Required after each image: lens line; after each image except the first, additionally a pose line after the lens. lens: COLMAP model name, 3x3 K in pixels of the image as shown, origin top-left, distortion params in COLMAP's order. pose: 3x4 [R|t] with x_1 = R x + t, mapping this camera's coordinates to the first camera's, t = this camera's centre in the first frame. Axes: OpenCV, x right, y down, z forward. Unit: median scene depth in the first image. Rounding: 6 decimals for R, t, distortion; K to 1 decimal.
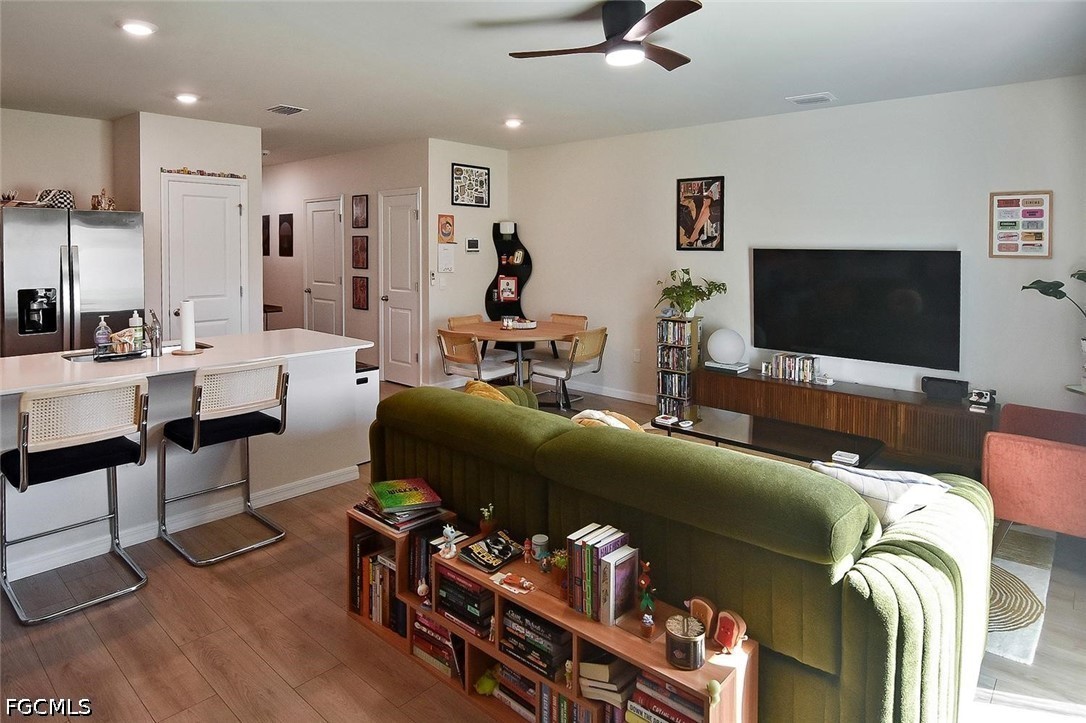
lens RADIAL K [[645.6, 0, 515.6], [0, 645.6, 250.5], [0, 0, 1]] dist [-0.018299, -0.004416]
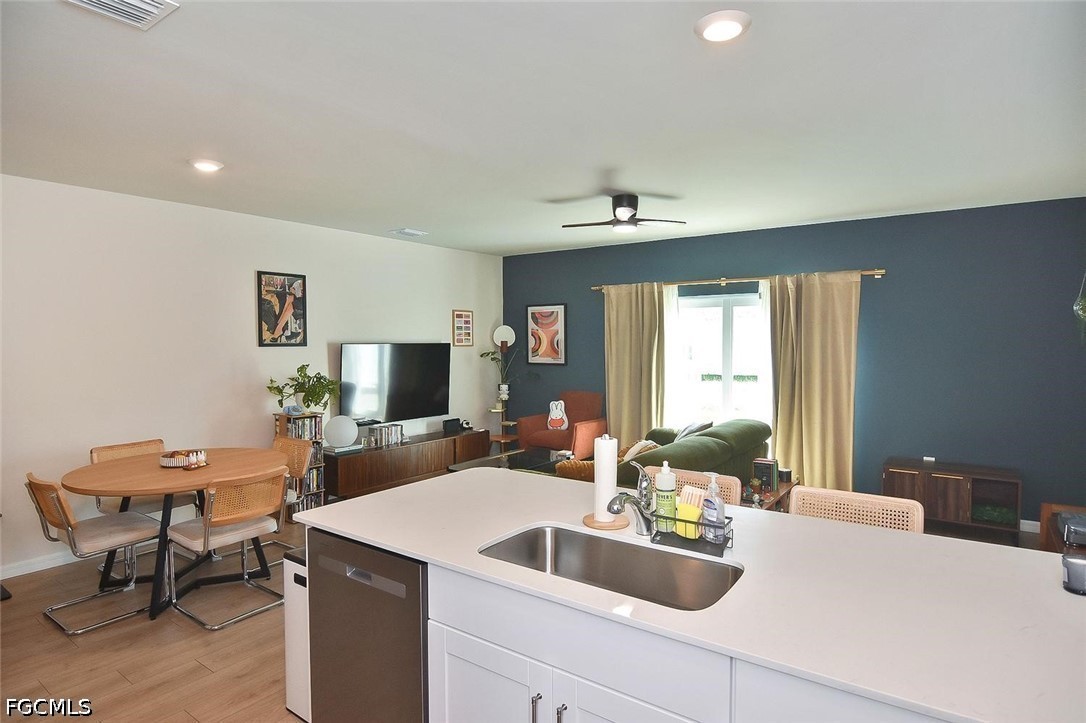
lens RADIAL K [[606.3, 0, 567.2], [0, 606.3, 326.1], [0, 0, 1]] dist [-0.015446, -0.003662]
pose [[-0.165126, 0.015649, 0.986148, -0.744710], [0.010831, 0.999843, -0.014053, -0.014058], [-0.986213, 0.008361, -0.165269, 0.757241]]
